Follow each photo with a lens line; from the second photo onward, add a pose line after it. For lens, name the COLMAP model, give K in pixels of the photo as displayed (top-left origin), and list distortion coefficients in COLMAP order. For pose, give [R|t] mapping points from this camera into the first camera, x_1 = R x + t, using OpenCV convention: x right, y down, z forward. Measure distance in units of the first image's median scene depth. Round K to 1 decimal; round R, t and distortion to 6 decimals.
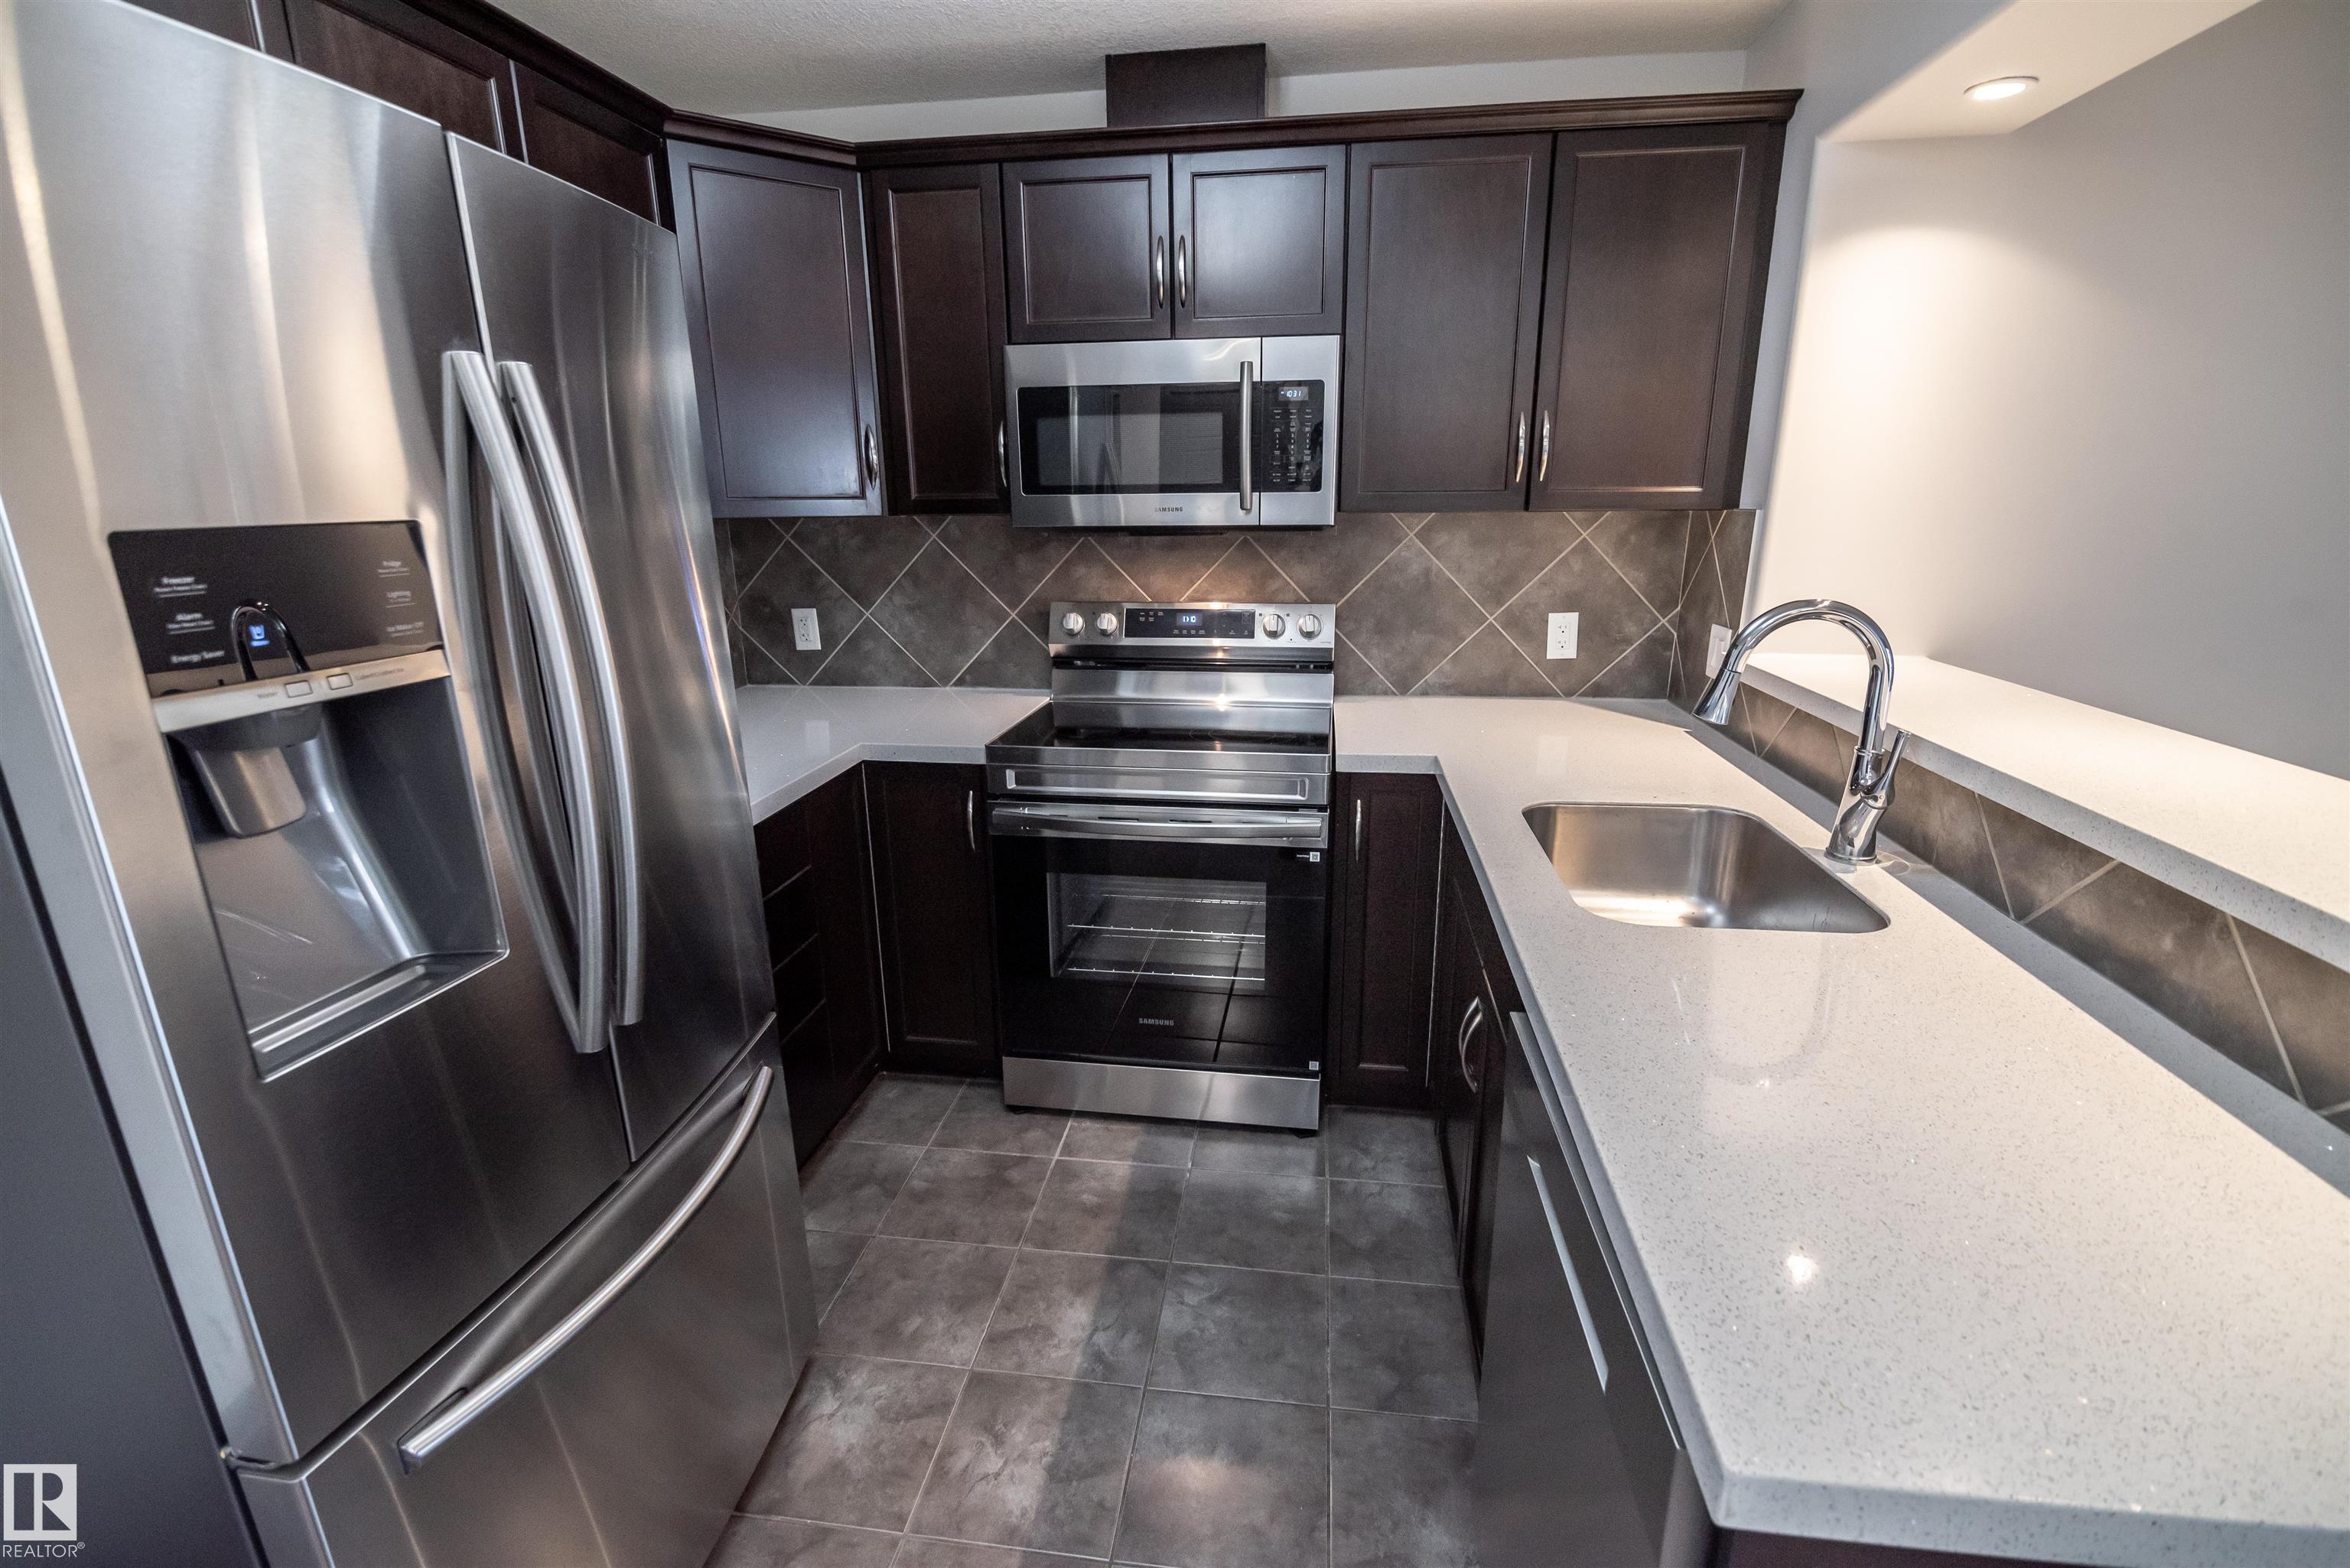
lens RADIAL K [[1056.8, 0, 1175.0], [0, 1056.8, 784.0], [0, 0, 1]] dist [-0.006784, -0.000259]
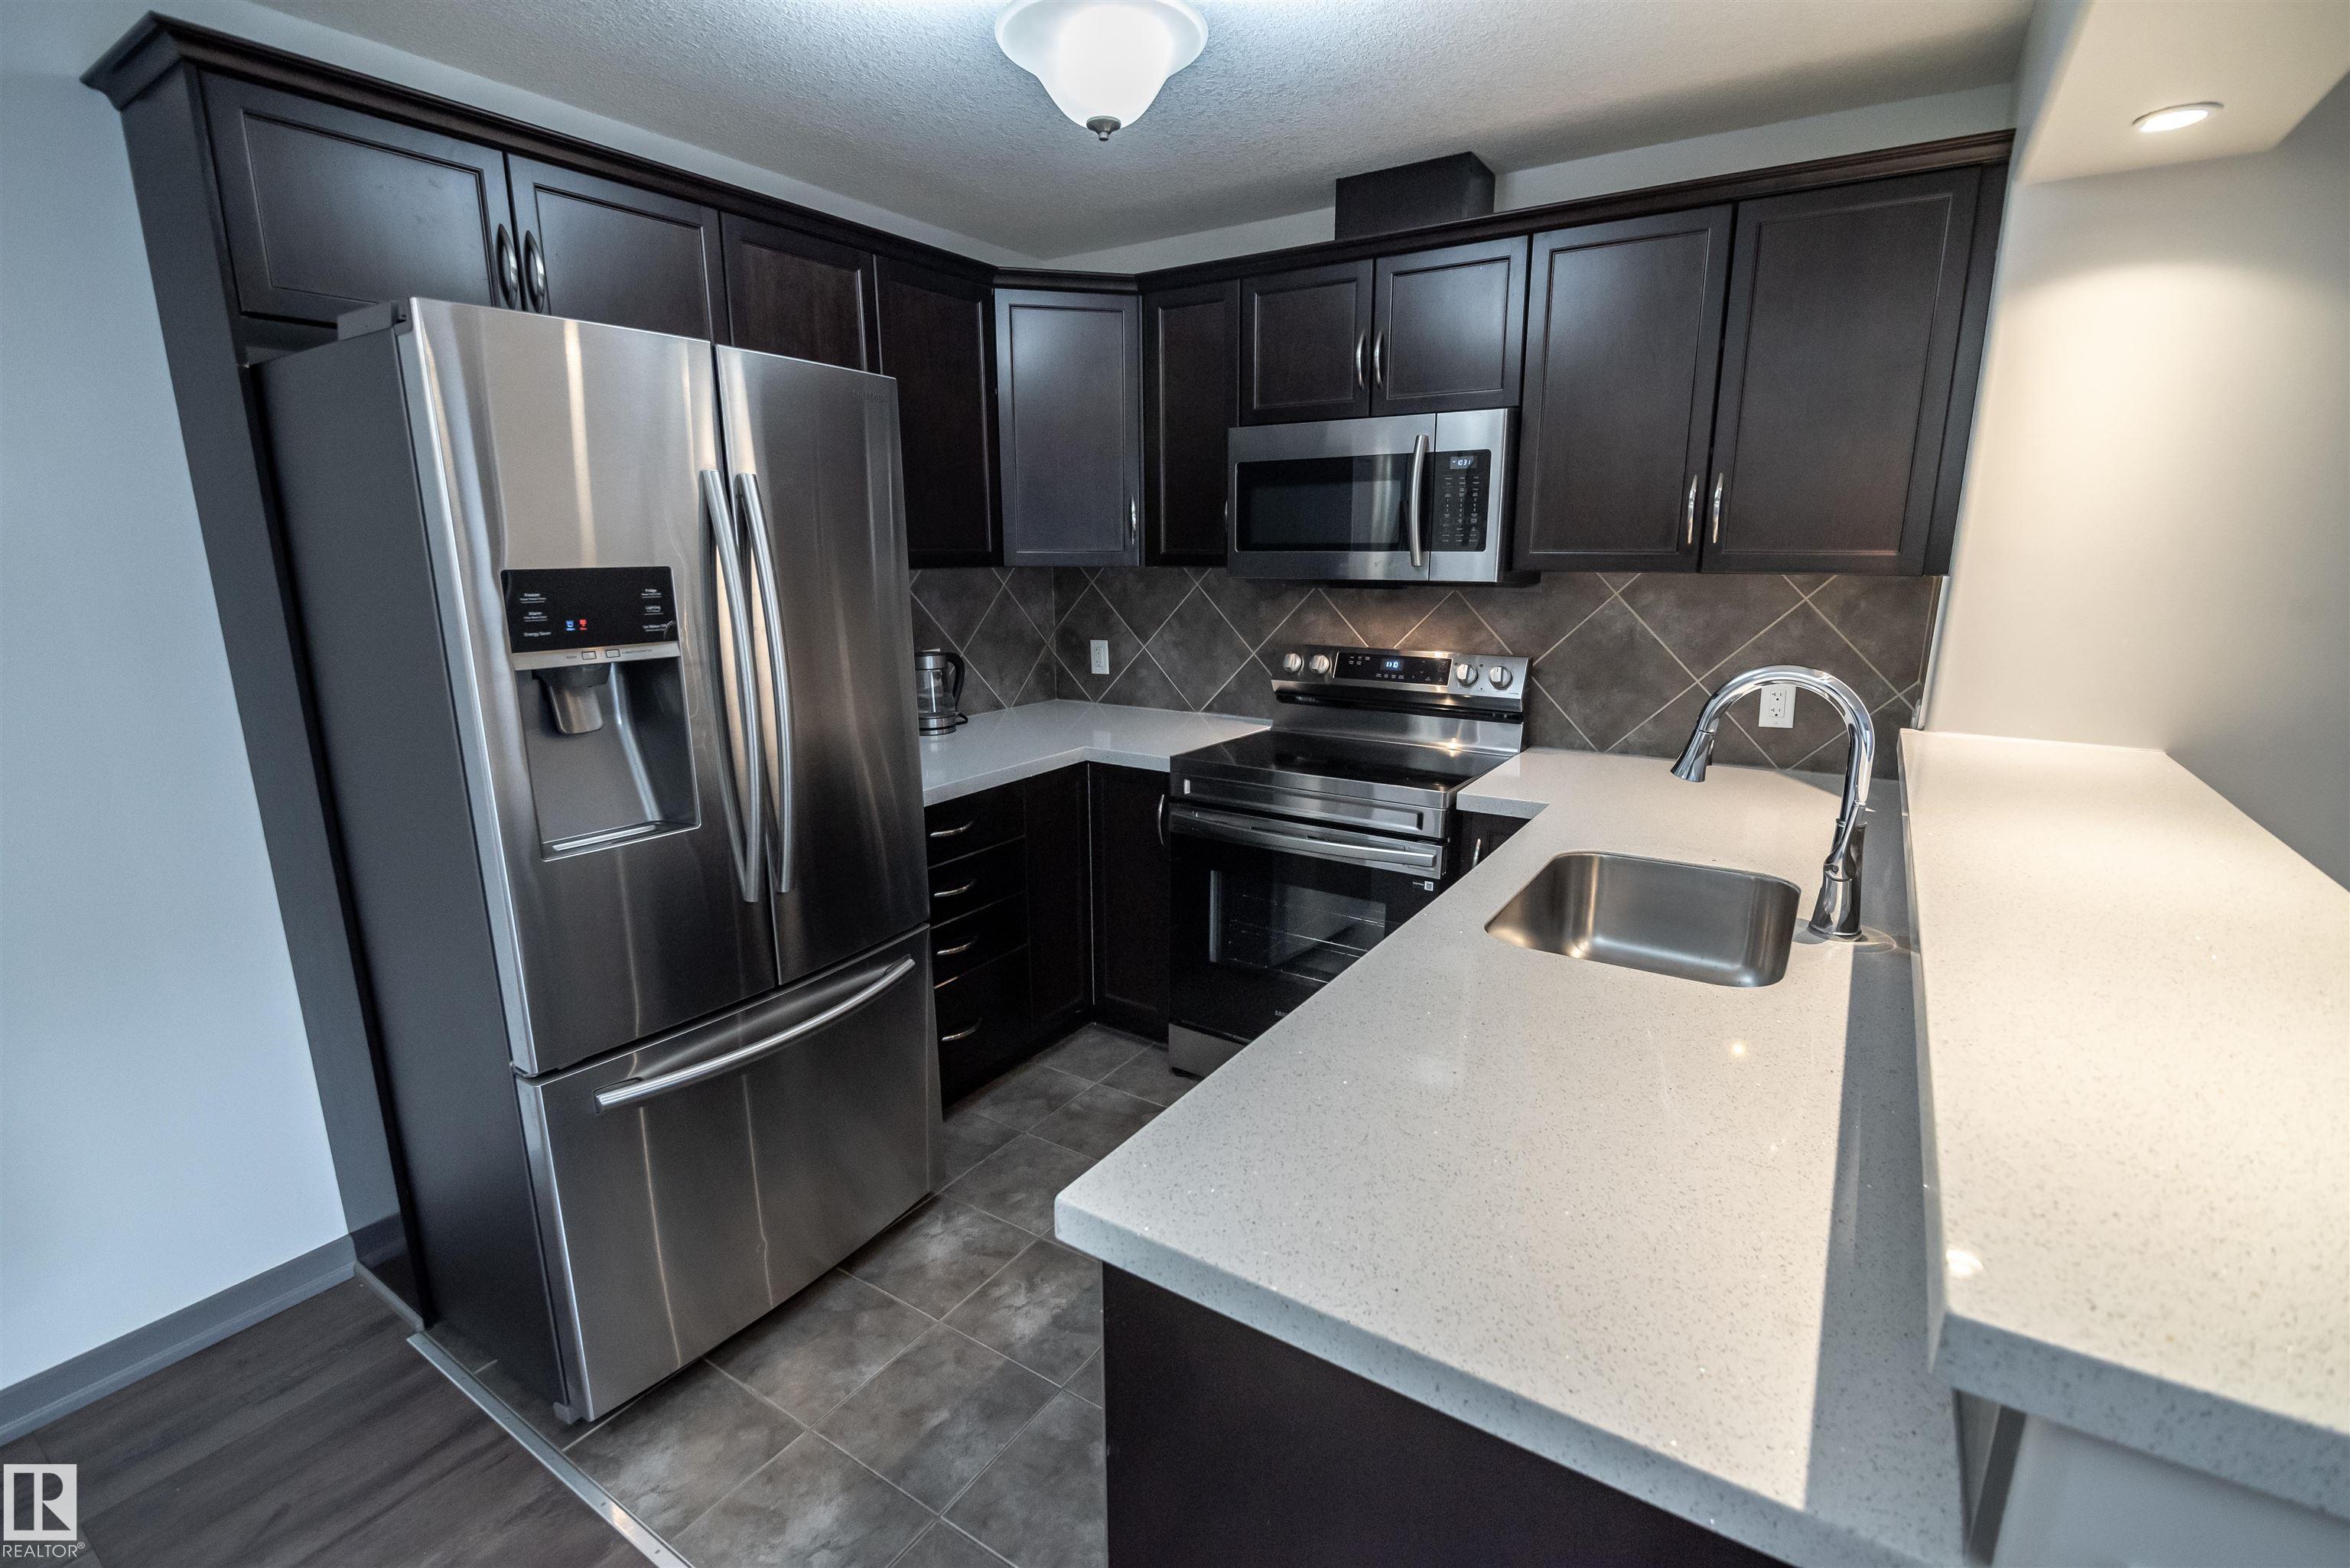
lens RADIAL K [[1051.0, 0, 1172.5], [0, 1051.0, 785.1], [0, 0, 1]] dist [-0.011001, -0.001911]
pose [[0.905816, 0.101261, -0.411392, 0.304729], [-0.119068, 0.992726, -0.017817, 0.015847], [0.406596, 0.065122, 0.911284, -0.084064]]
